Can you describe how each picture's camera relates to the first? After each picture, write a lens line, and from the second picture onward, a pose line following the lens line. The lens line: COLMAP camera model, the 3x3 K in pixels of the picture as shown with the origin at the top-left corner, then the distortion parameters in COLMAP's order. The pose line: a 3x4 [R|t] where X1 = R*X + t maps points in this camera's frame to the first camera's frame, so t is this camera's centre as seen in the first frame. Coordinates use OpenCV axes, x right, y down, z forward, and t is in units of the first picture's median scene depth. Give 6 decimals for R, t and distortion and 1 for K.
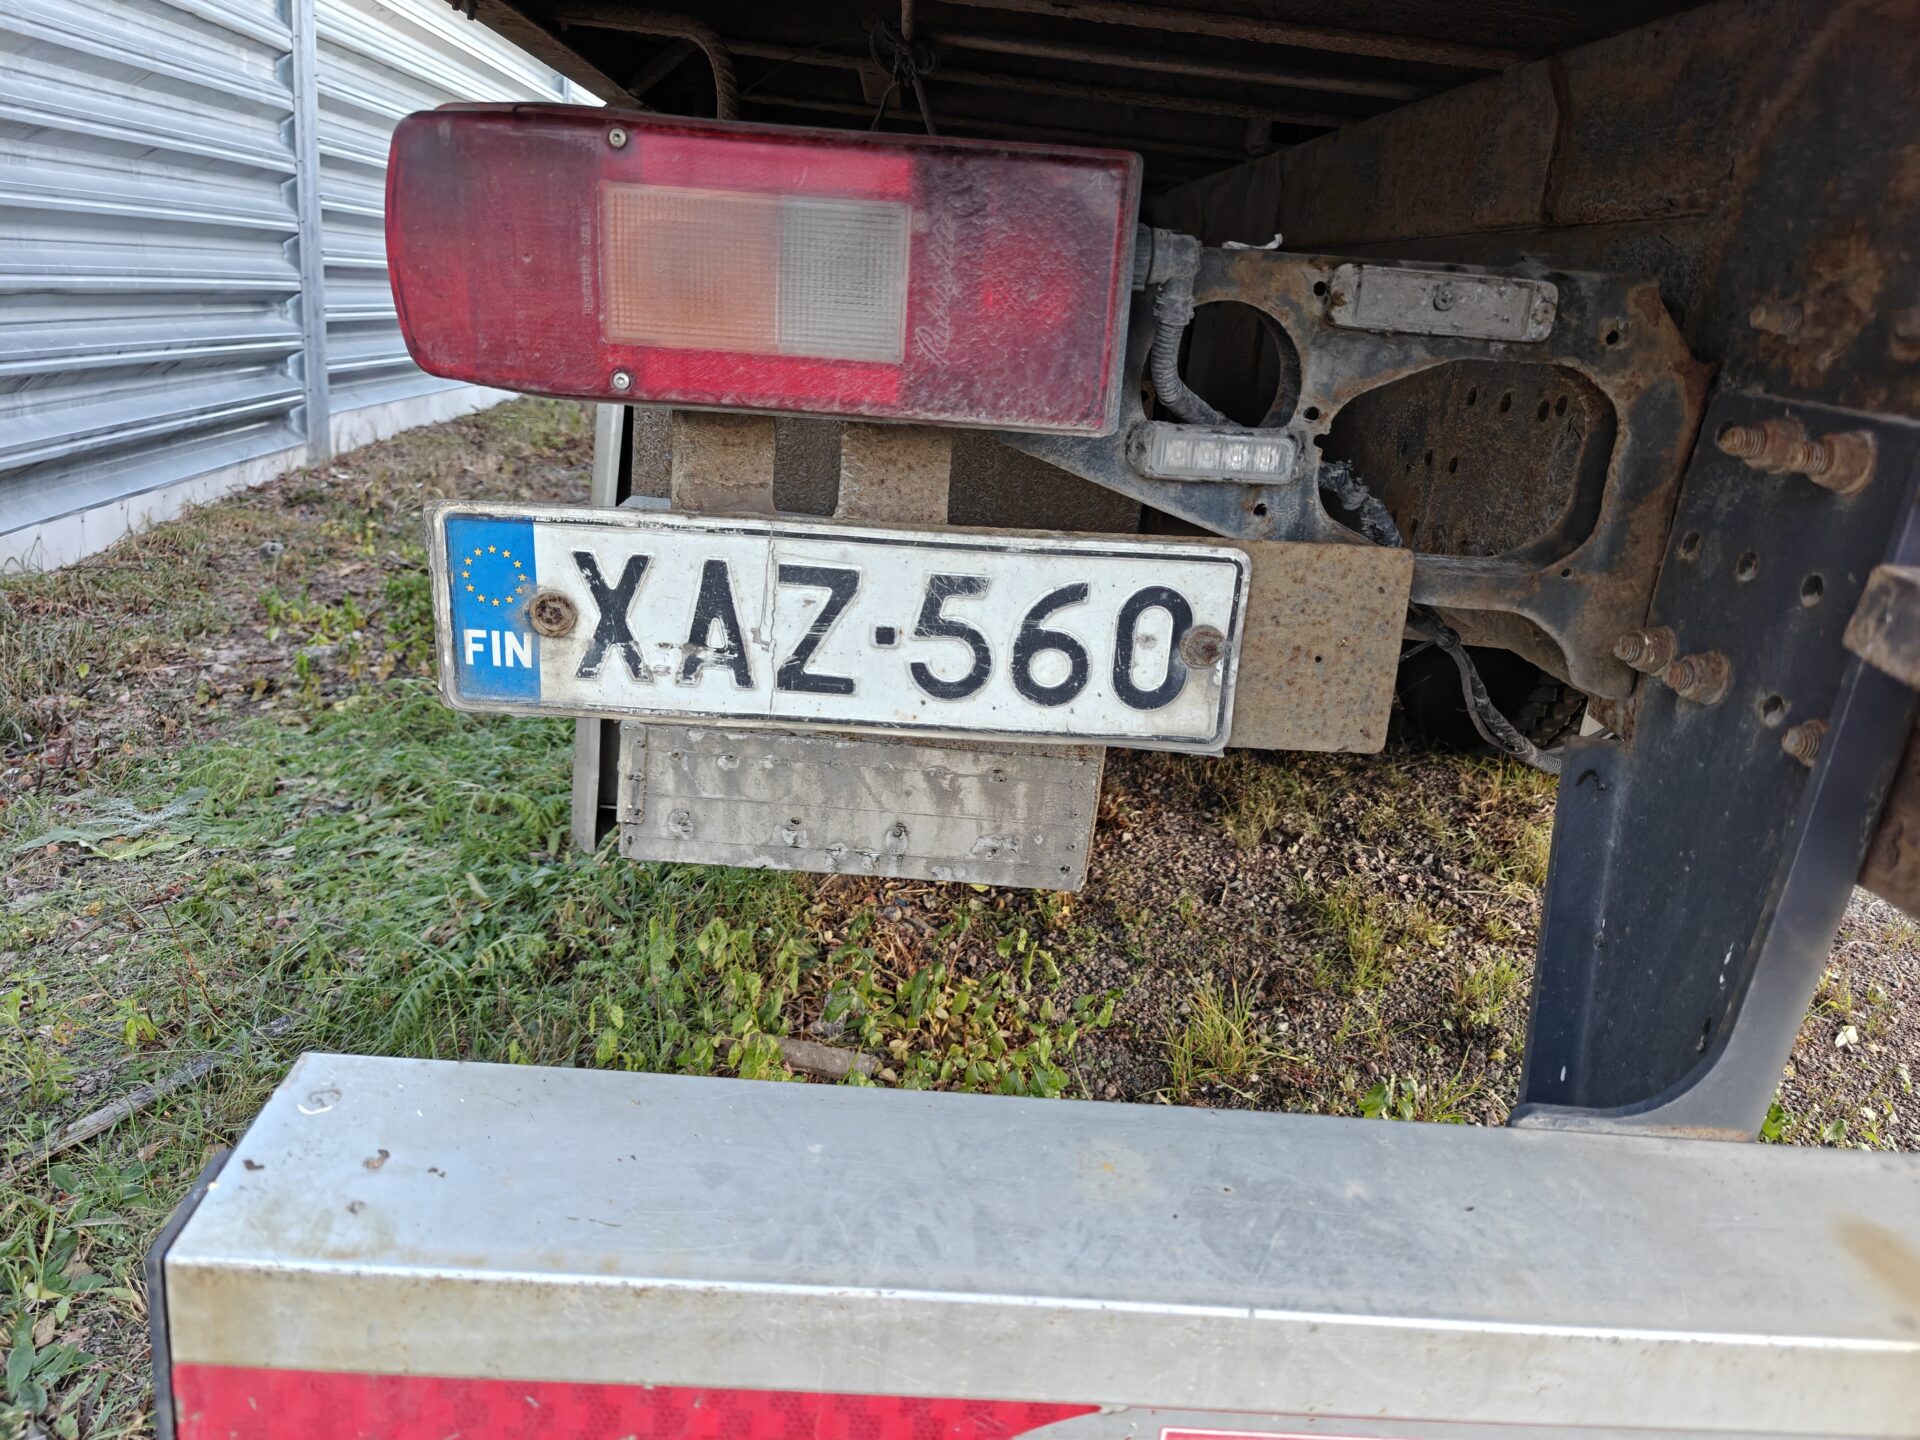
lens RADIAL K [[1300.8, 0, 964.3], [0, 1300.8, 727.3], [0, 0, 1]] dist [0.015694, -0.001966]
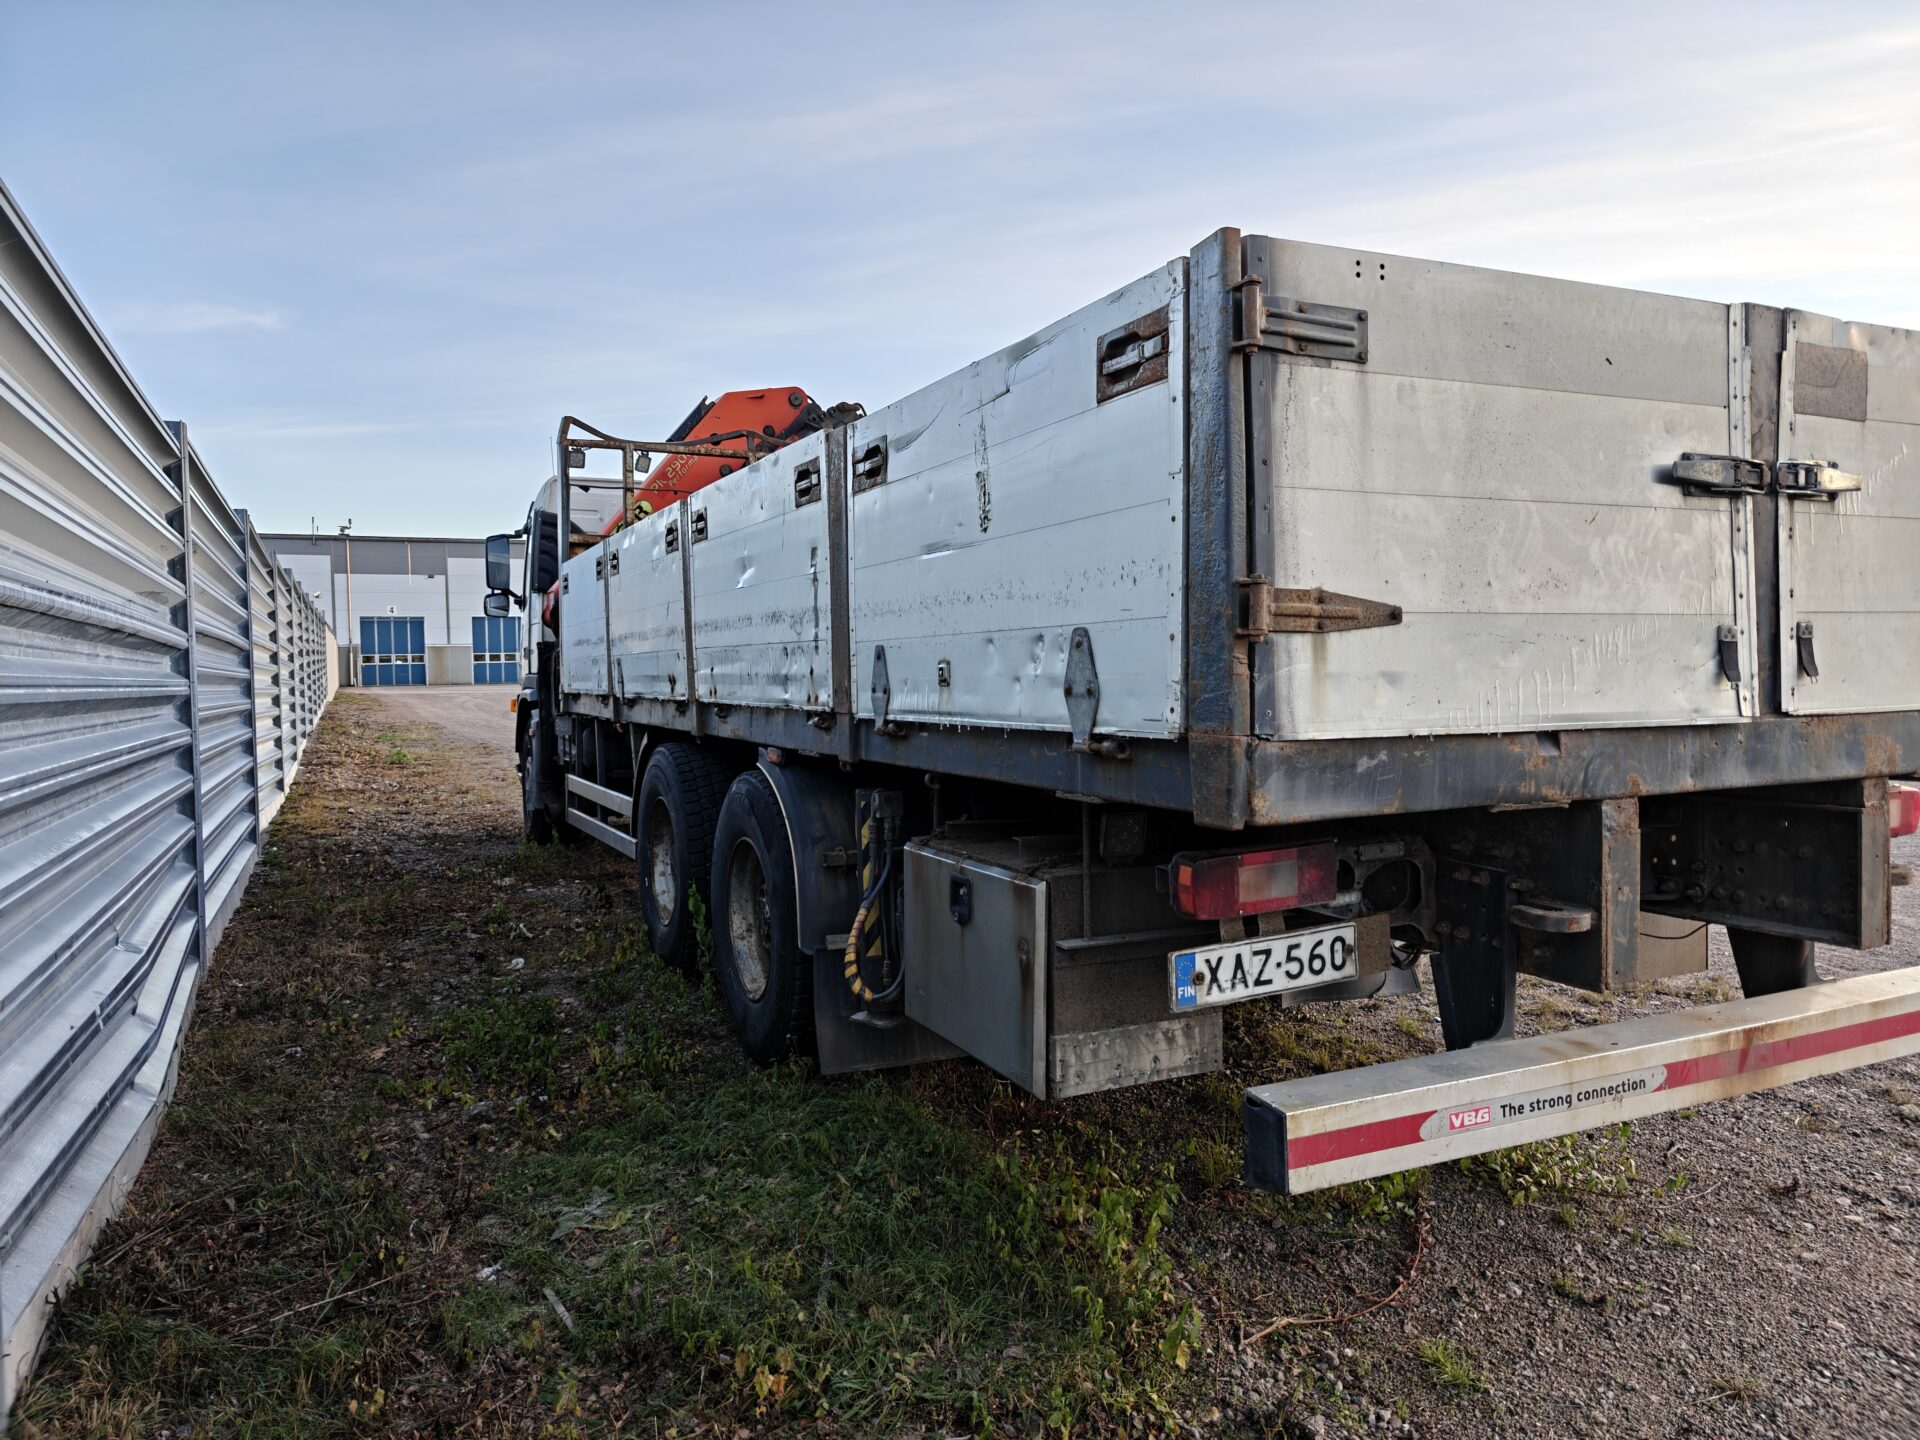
lens RADIAL K [[1305.2, 0, 960.0], [0, 1305.2, 720.0], [0, 0, 1]] dist [0.028049, 0.002020]
pose [[0.921062, -0.141064, 0.362969, -2.067827], [0.230558, 0.948701, -0.216356, -0.131525], [-0.313829, 0.282963, 0.906335, -2.171722]]
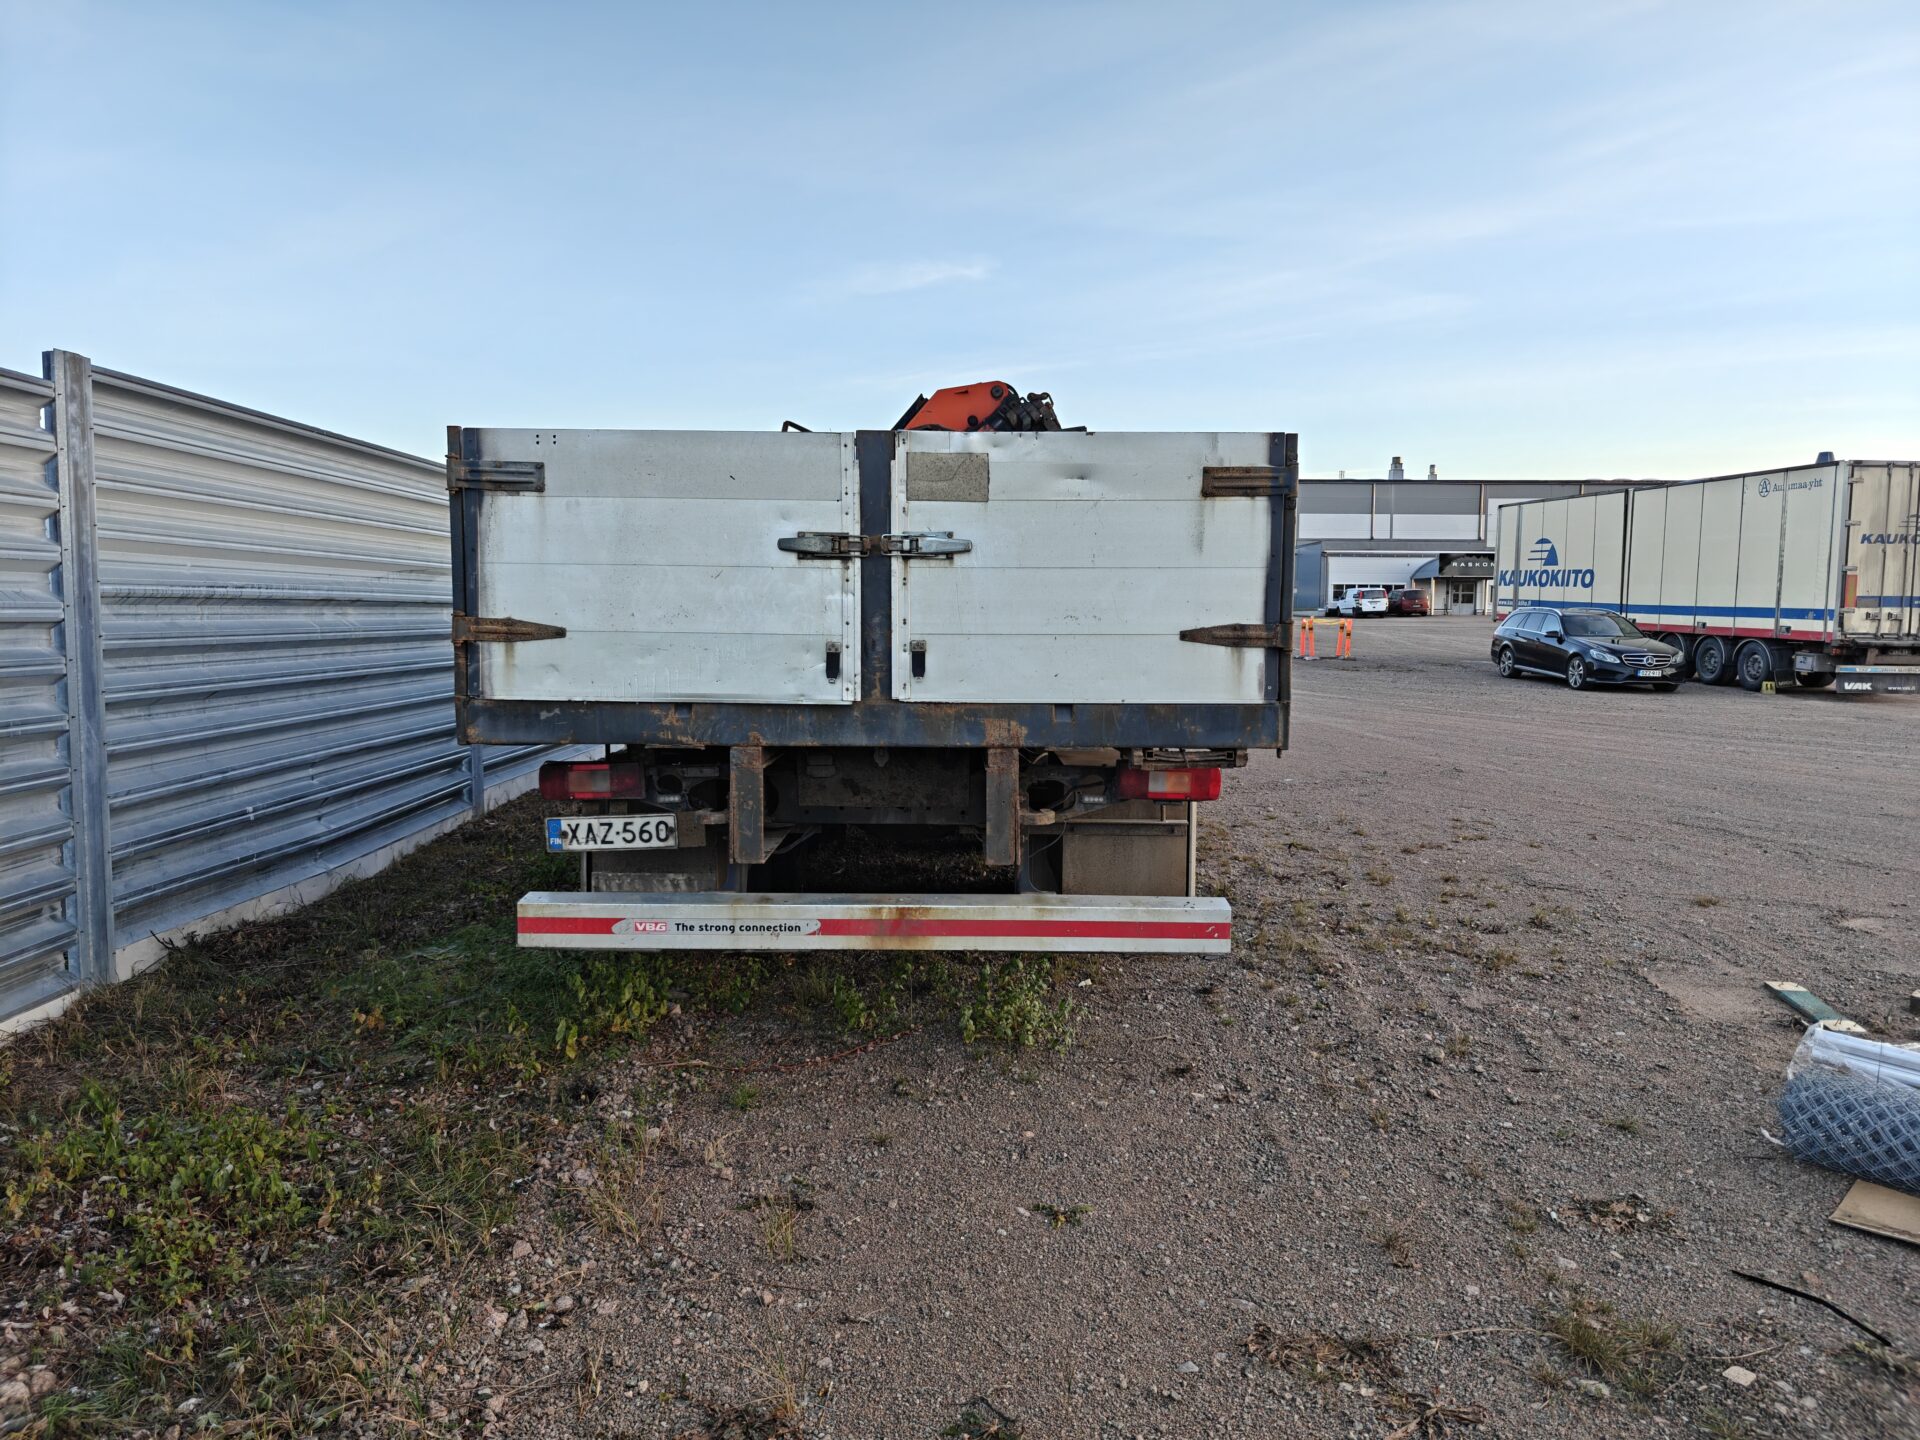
lens RADIAL K [[1300.8, 0, 964.3], [0, 1300.8, 727.3], [0, 0, 1]] dist [0.015694, -0.001966]
pose [[0.993437, -0.097159, -0.060362, 1.931248], [0.080912, 0.969930, -0.229542, 0.961929], [0.080849, 0.223152, 0.971425, -4.809352]]
